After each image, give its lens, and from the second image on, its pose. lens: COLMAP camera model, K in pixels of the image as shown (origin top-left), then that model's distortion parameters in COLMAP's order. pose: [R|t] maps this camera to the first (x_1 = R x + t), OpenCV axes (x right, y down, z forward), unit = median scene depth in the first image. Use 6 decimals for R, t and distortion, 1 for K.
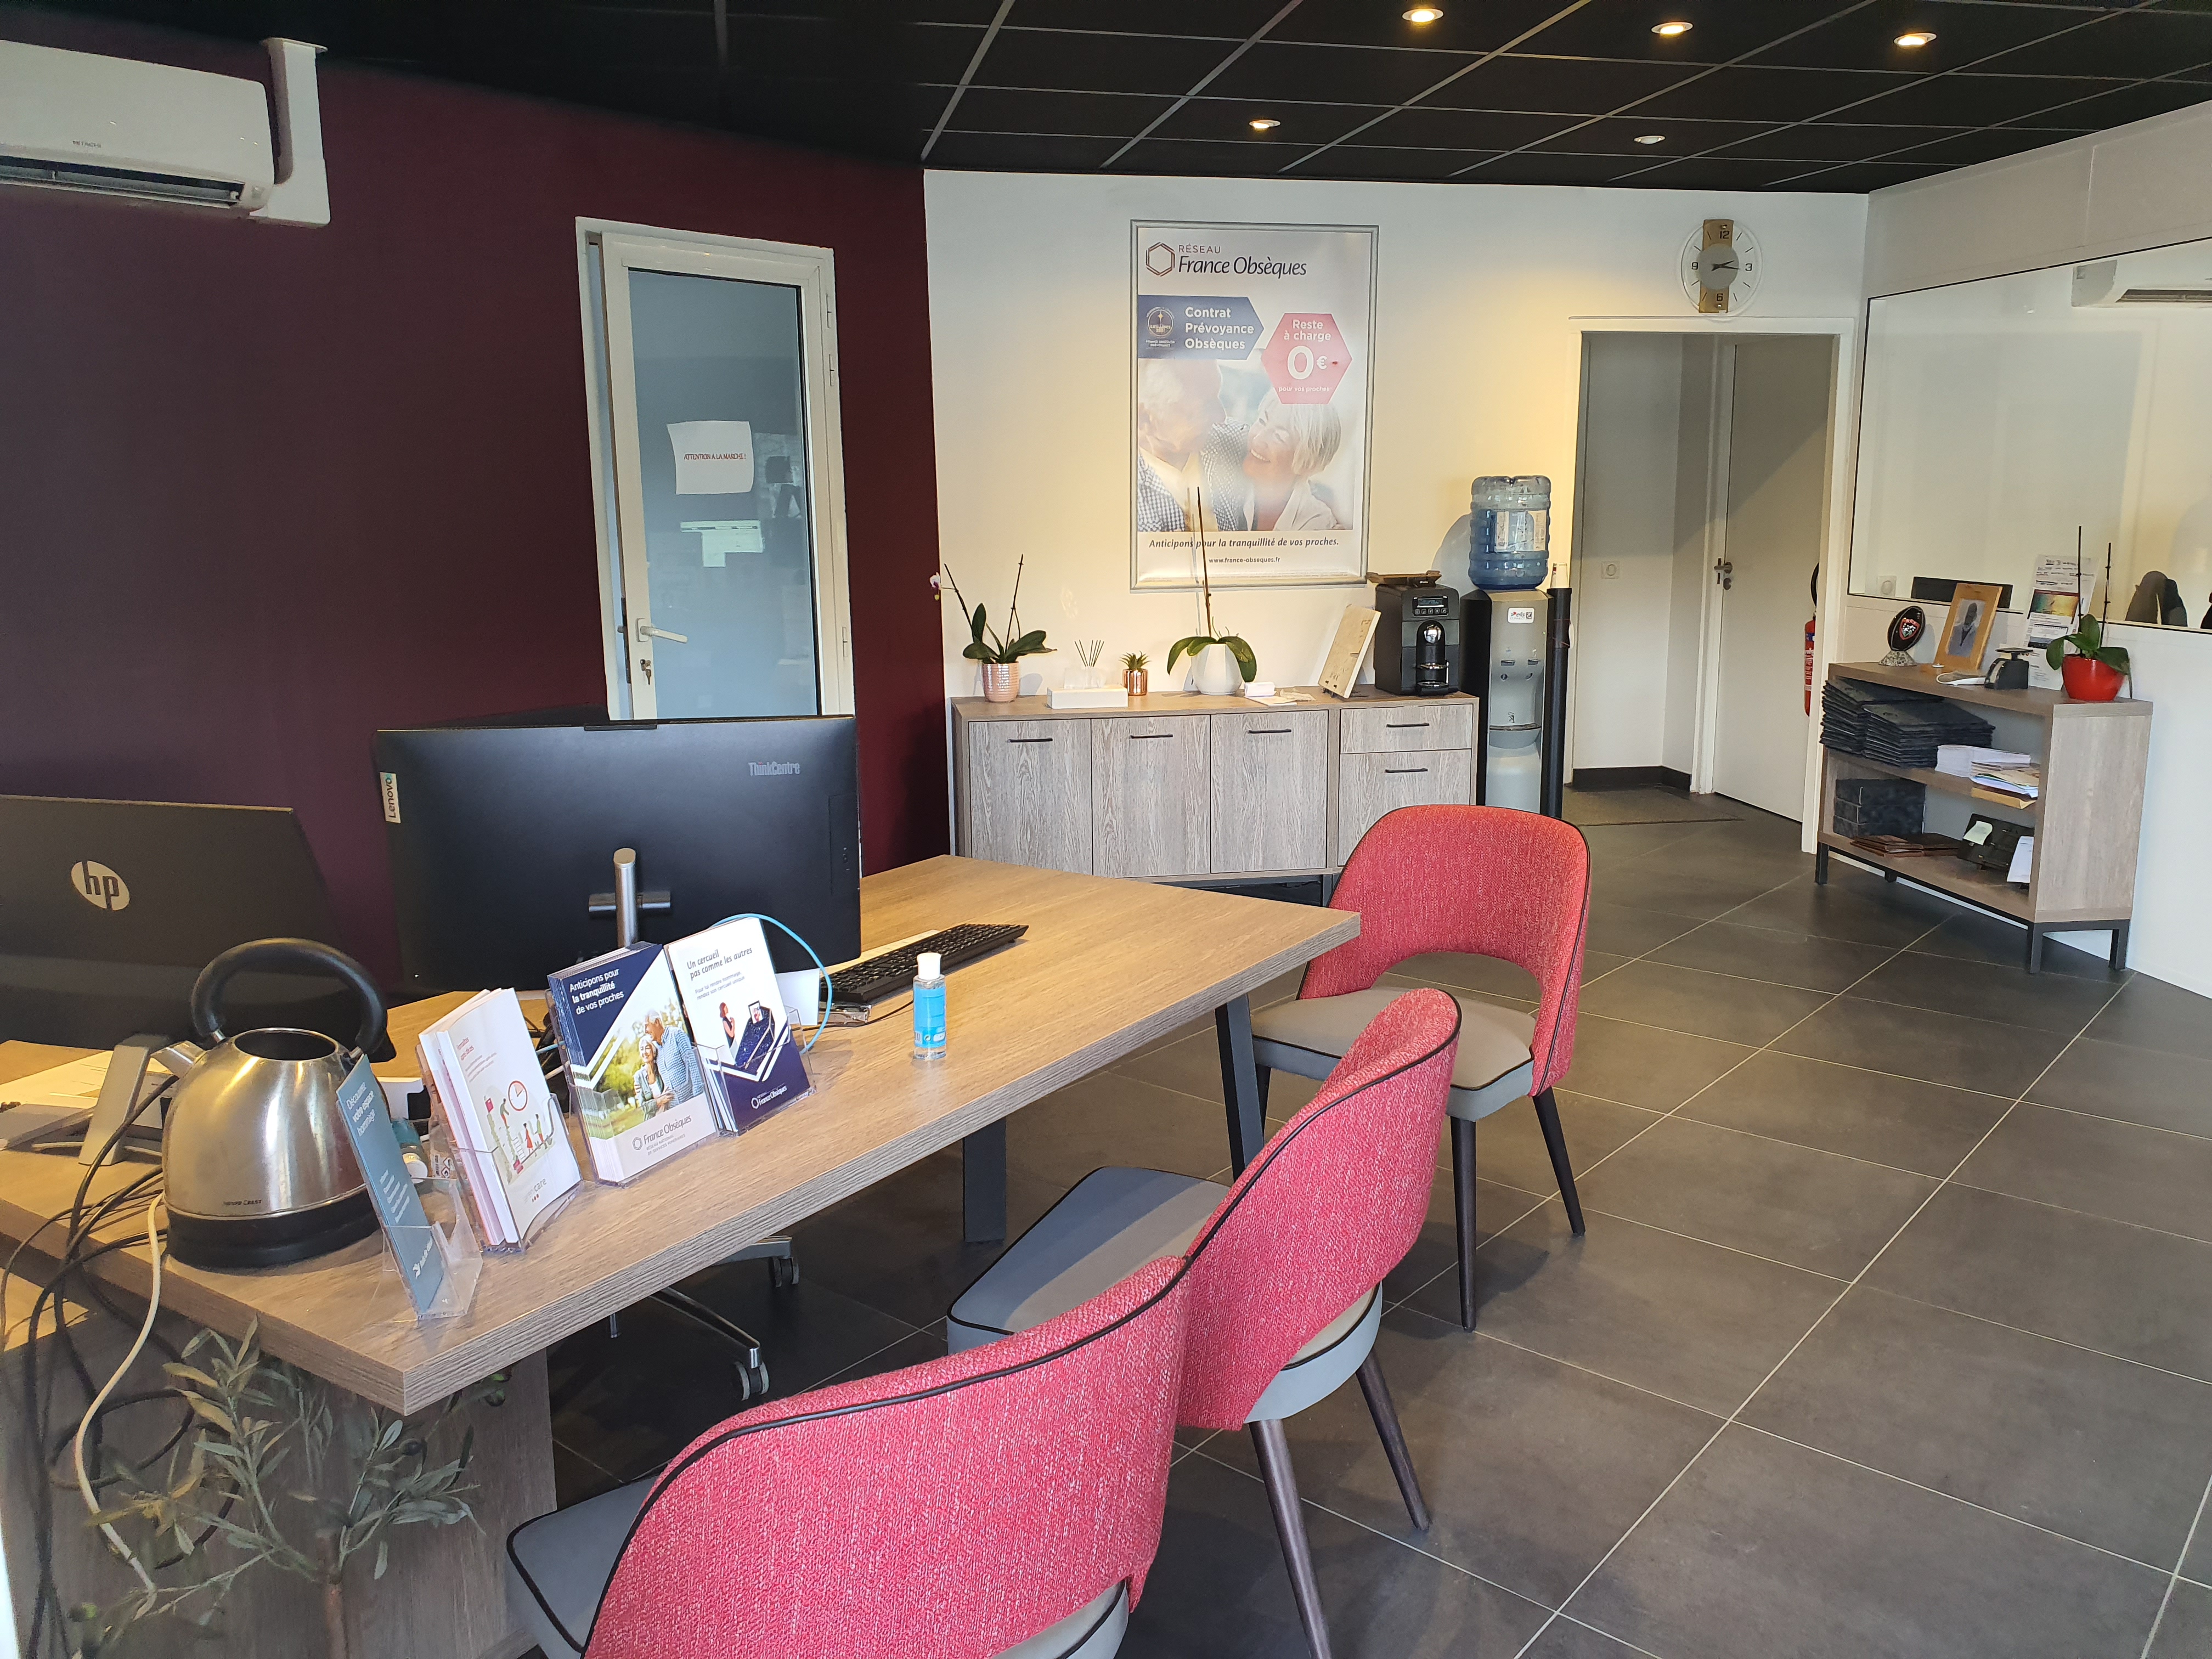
lens RADIAL K [[1724.1, 0, 1137.4], [0, 1724.1, 818.8], [0, 0, 1]] dist [0.008173, 0.001880]
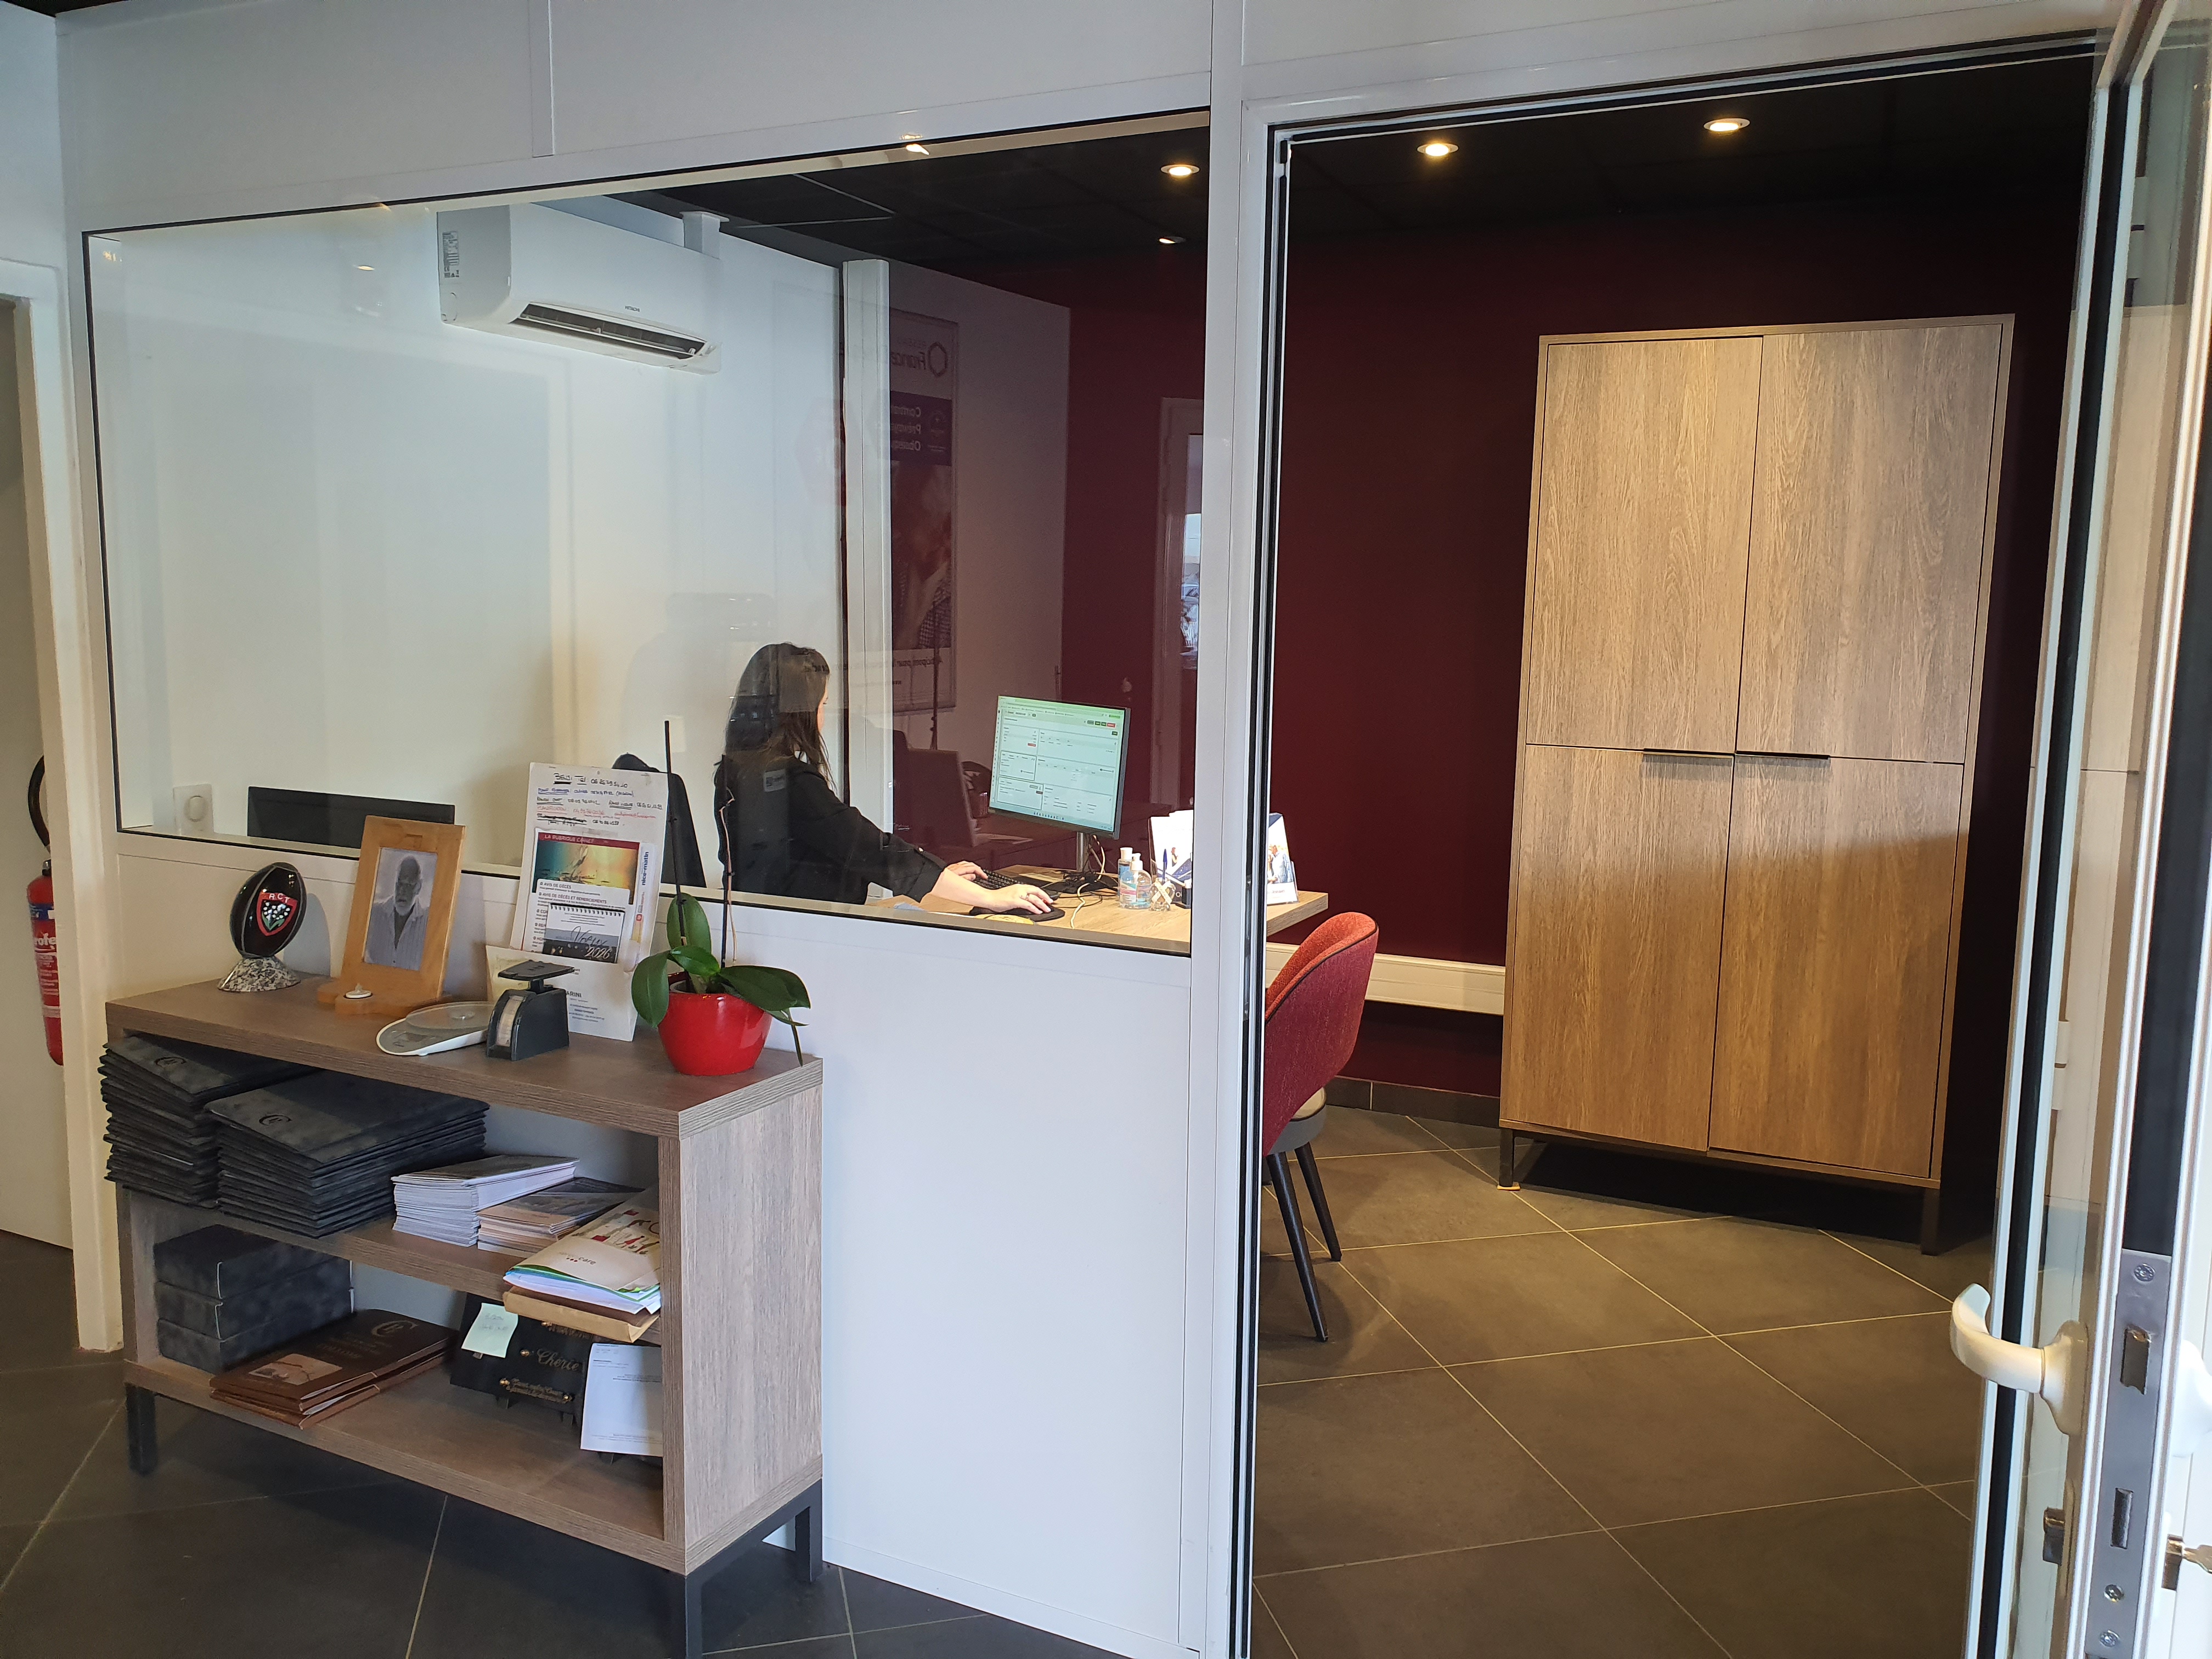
lens RADIAL K [[1724.1, 0, 1137.4], [0, 1724.1, 818.8], [0, 0, 1]] dist [0.008173, 0.001880]
pose [[0.581495, -0.081501, 0.809457, 0.200300], [0.128366, 0.991697, 0.007635, -0.109666], [-0.803359, 0.099467, 0.587129, 0.526378]]
